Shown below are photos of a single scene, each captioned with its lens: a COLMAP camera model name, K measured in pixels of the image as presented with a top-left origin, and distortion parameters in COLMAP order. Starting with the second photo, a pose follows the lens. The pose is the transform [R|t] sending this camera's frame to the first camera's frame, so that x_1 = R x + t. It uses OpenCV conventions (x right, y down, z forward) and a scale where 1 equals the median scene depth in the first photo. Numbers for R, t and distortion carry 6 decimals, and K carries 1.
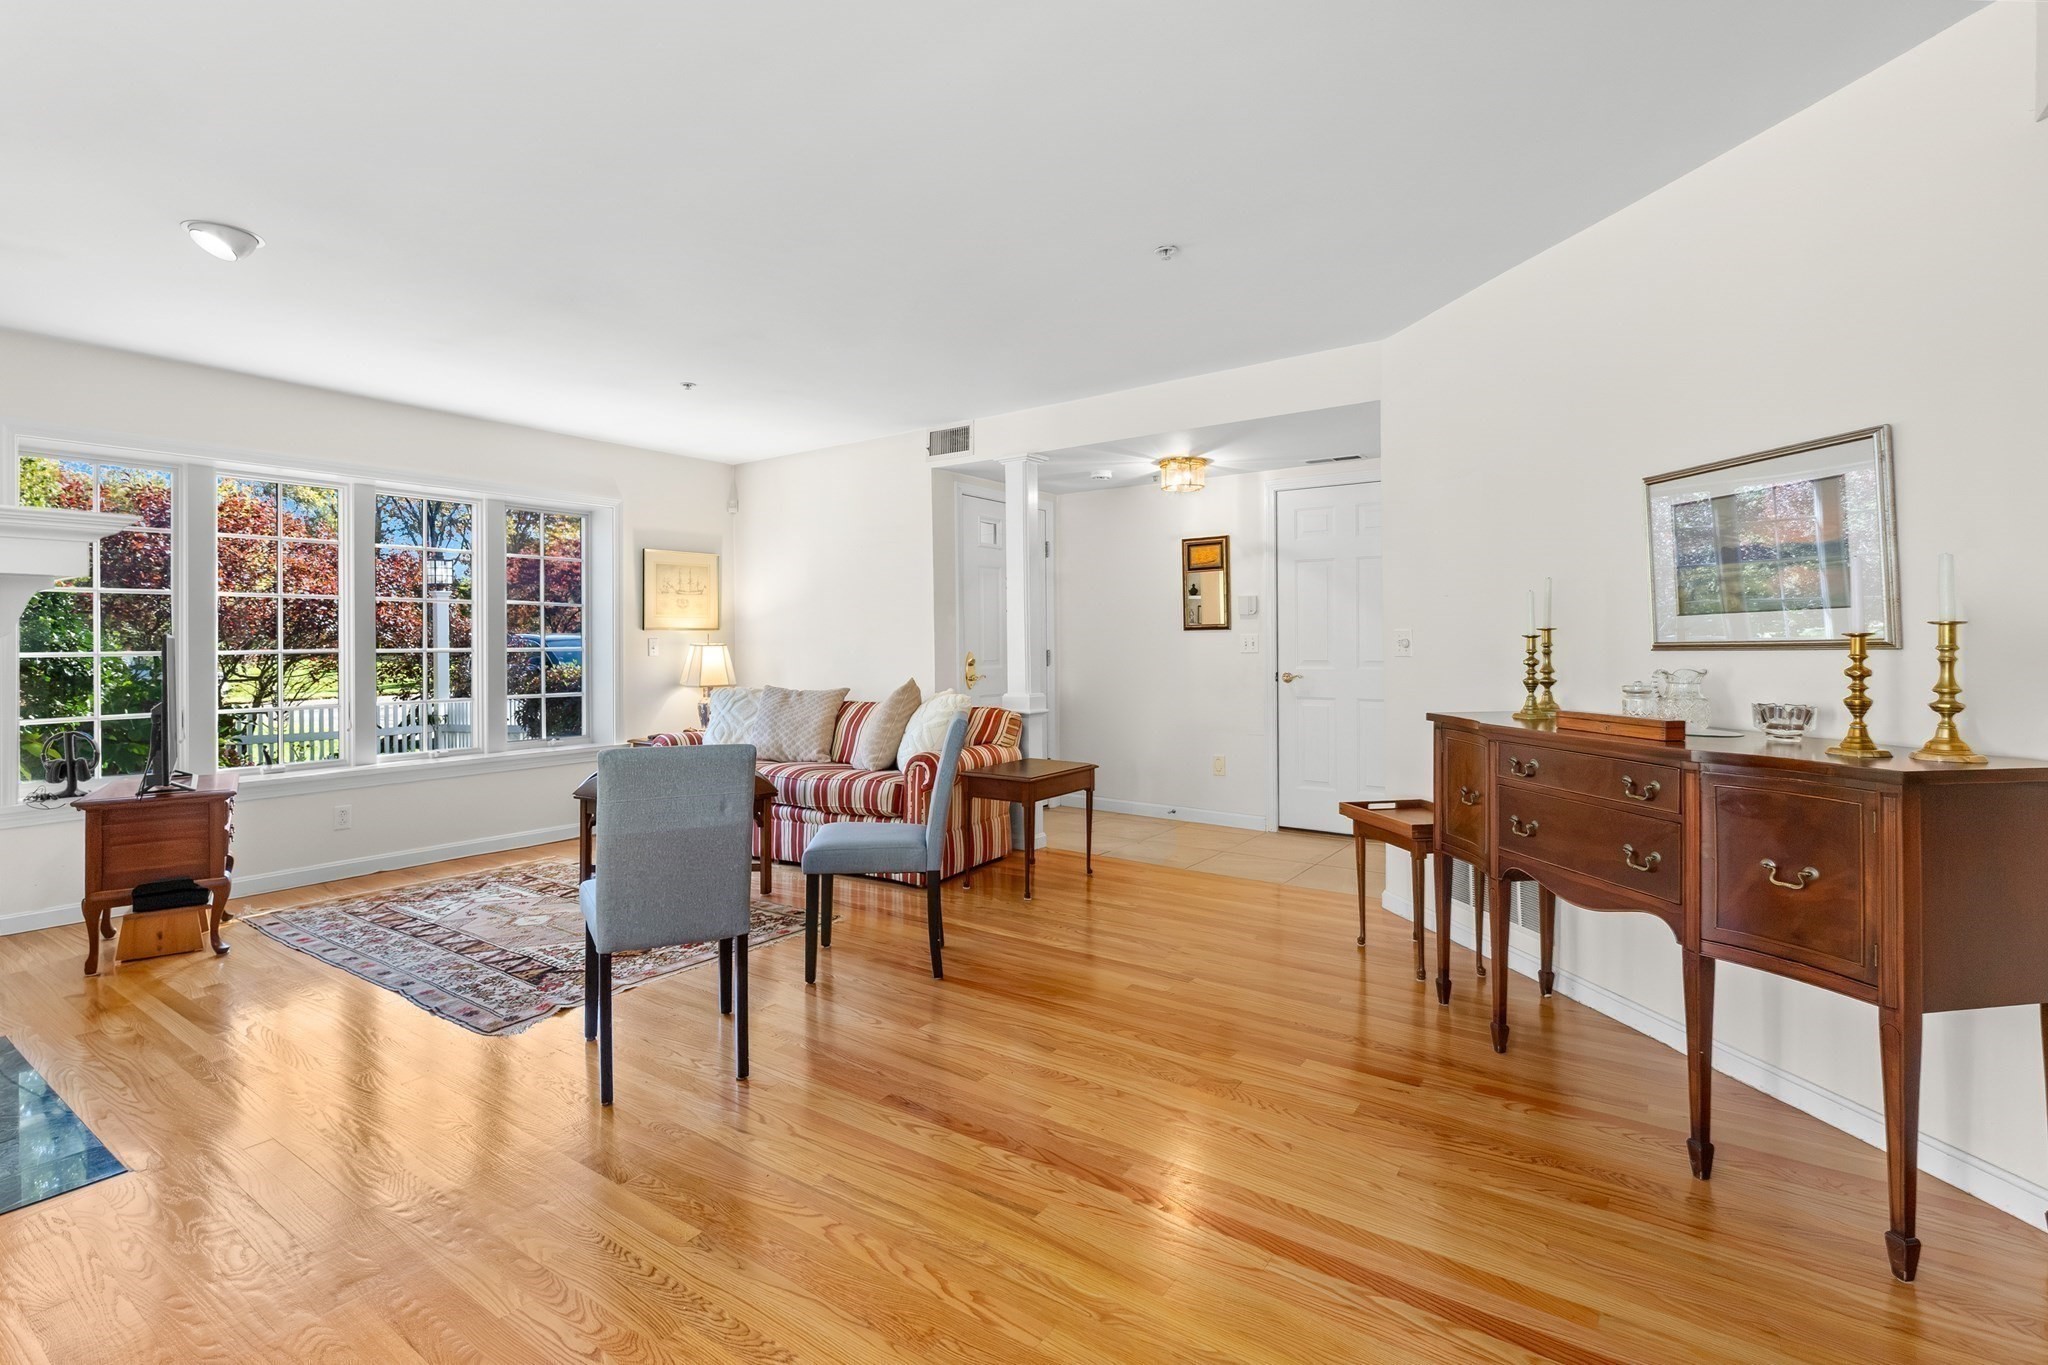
lens RADIAL K [[930.0, 0, 1023.8], [0, 930.0, 656.9], [0, 0, 1]] dist [0.001816, 0.000250]
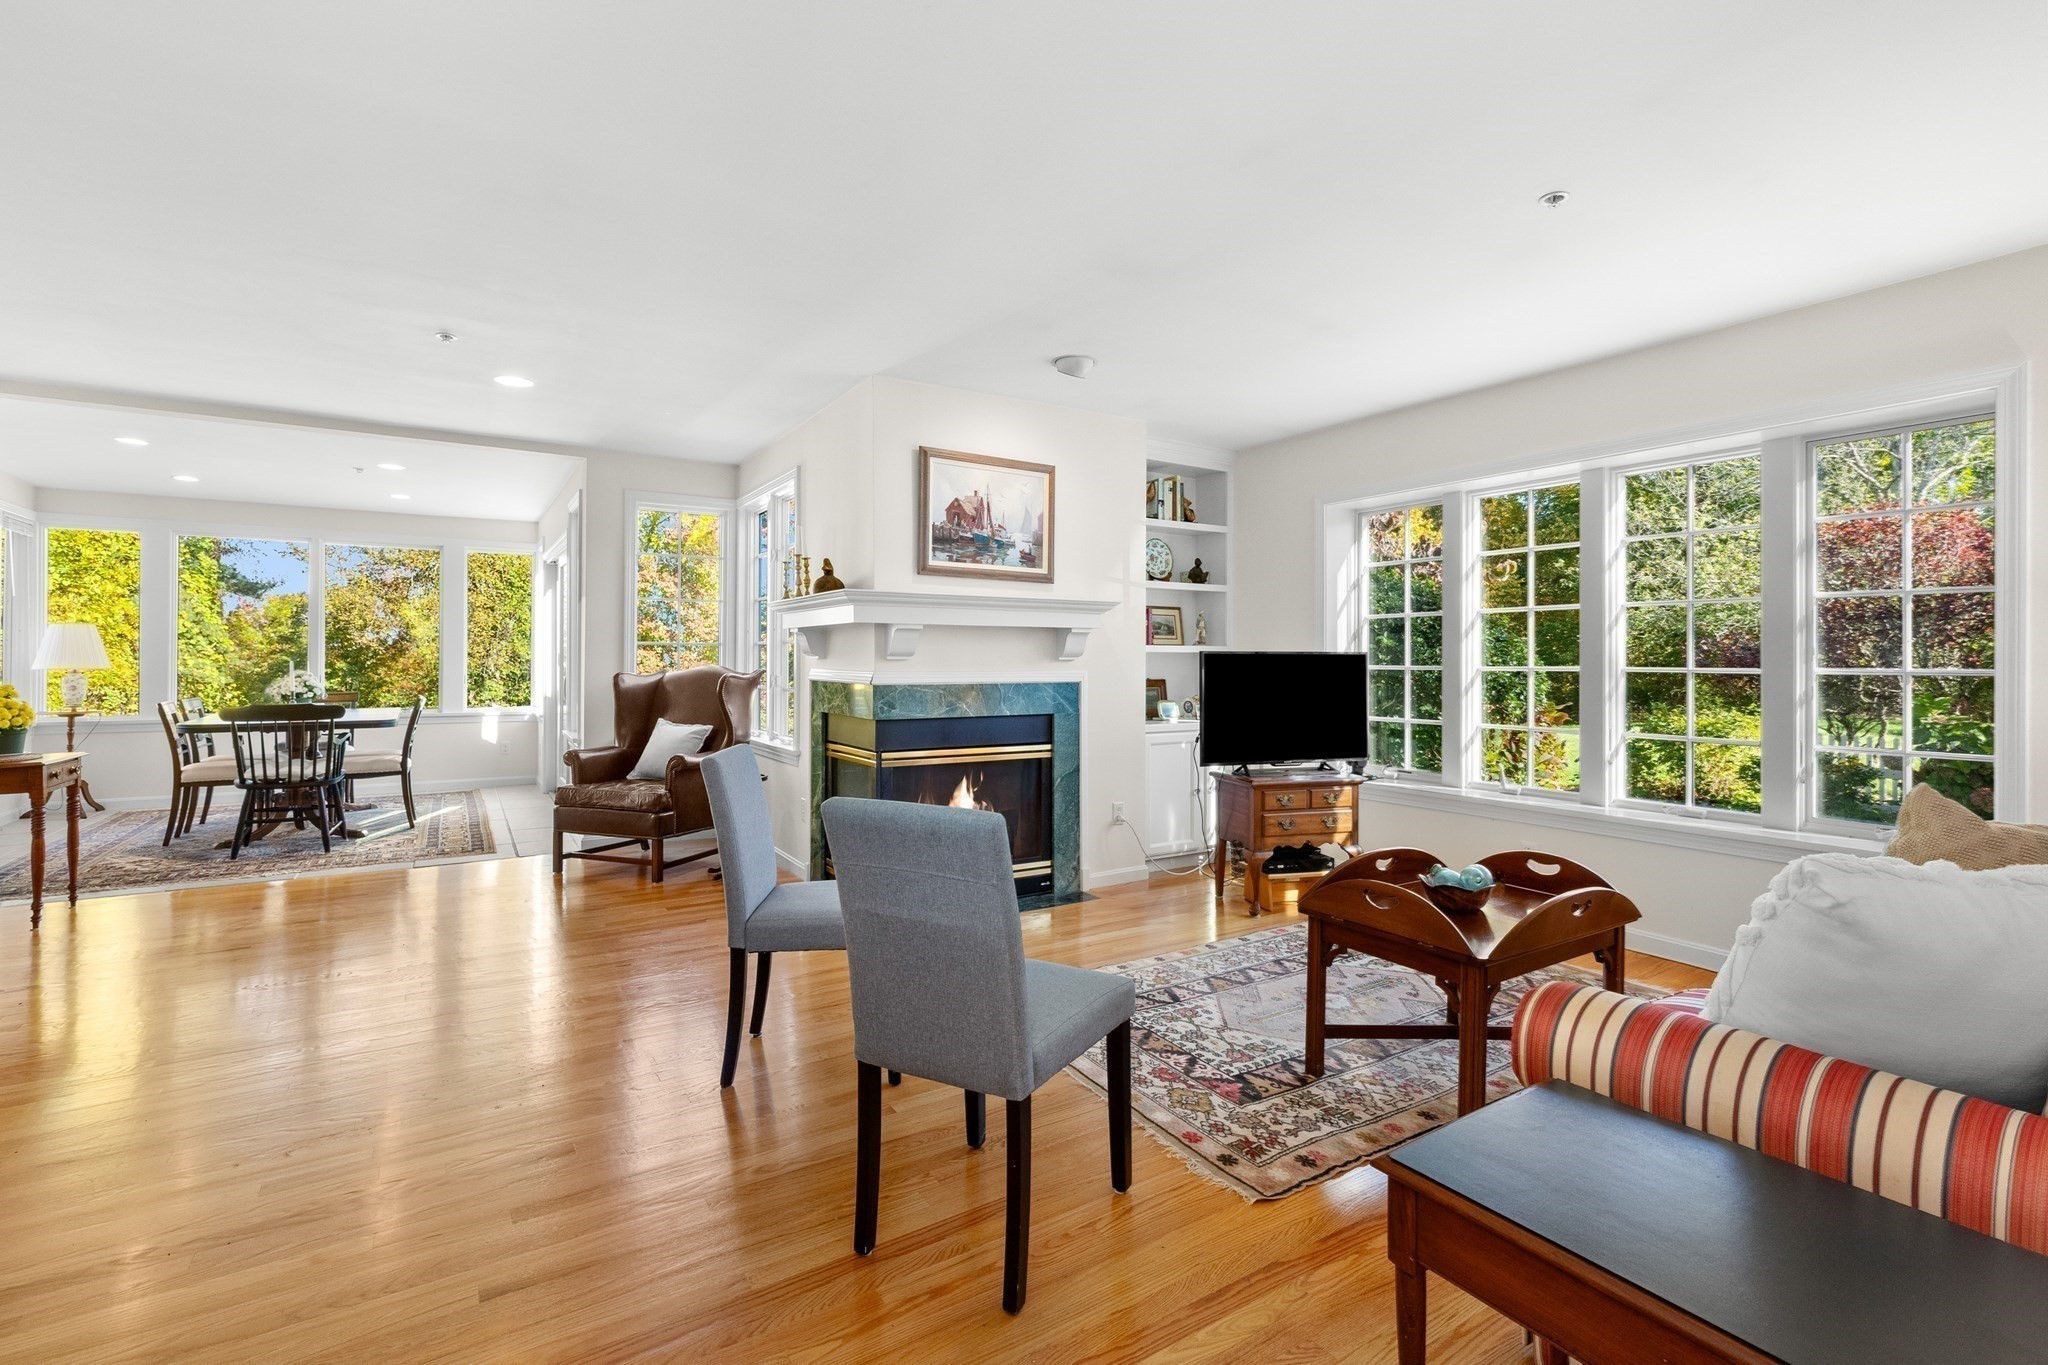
lens RADIAL K [[930.0, 0, 1023.8], [0, 930.0, 656.9], [0, 0, 1]] dist [0.001816, 0.000250]
pose [[-0.390107, -0.001521, -0.920768, 0.401427], [-0.017748, 0.999825, 0.005868, -0.020392], [0.920599, 0.018631, -0.390066, 1.327447]]
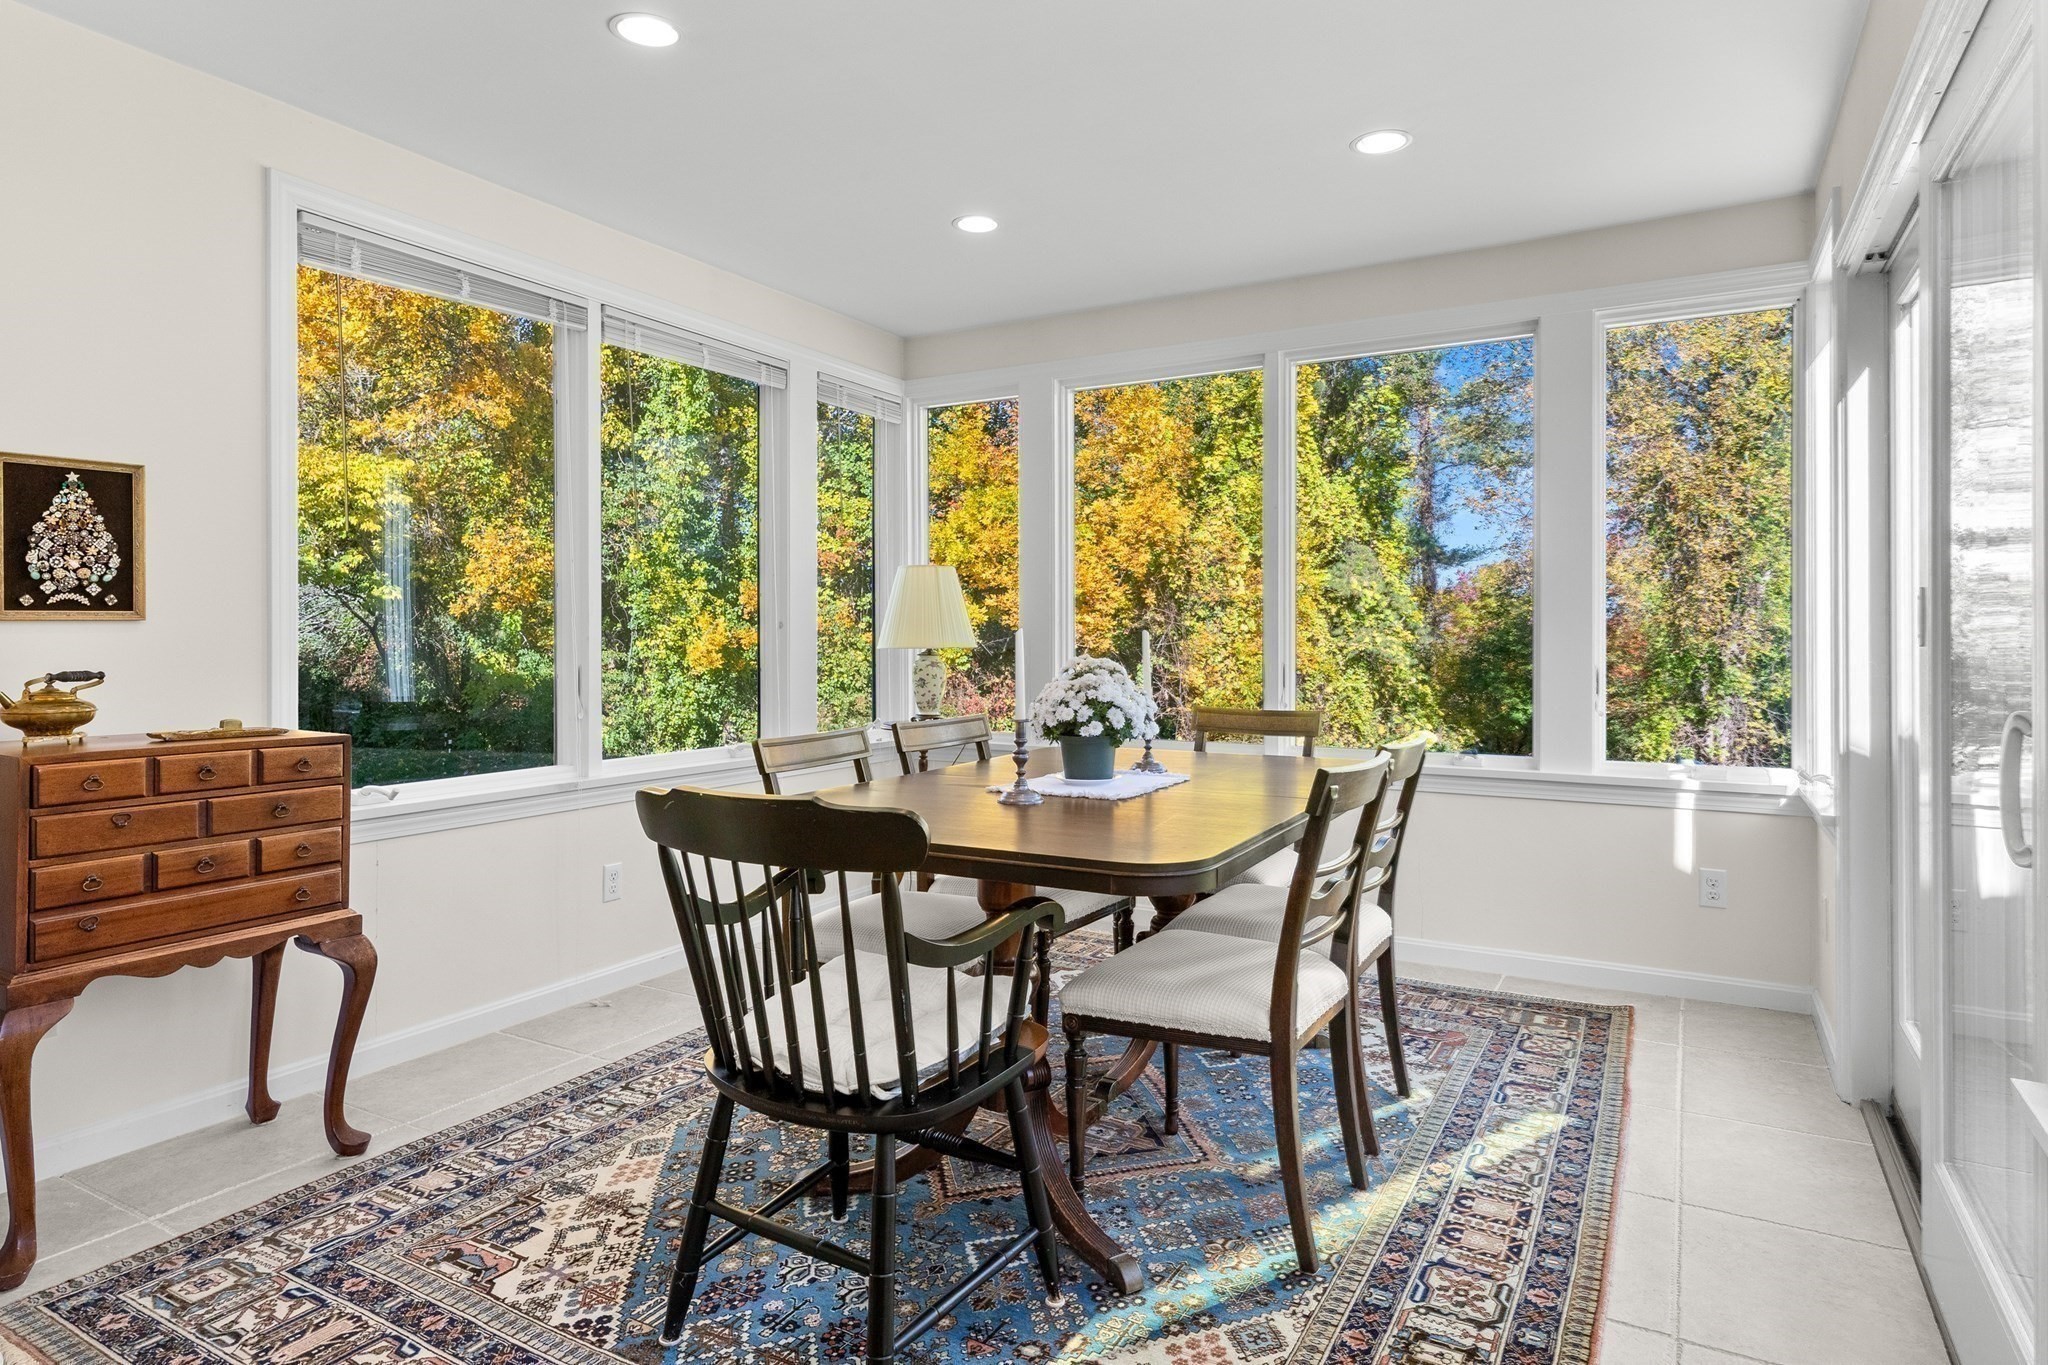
lens RADIAL K [[1165.7, 0, 1028.4], [0, 1165.7, 638.4], [0, 0, 1]] dist [0.000400, 0.000098]
pose [[-0.995070, 0.005806, -0.099003, -0.712564], [0.004058, 0.999832, 0.017857, 0.021266], [0.099090, 0.017367, -0.994927, -0.035068]]
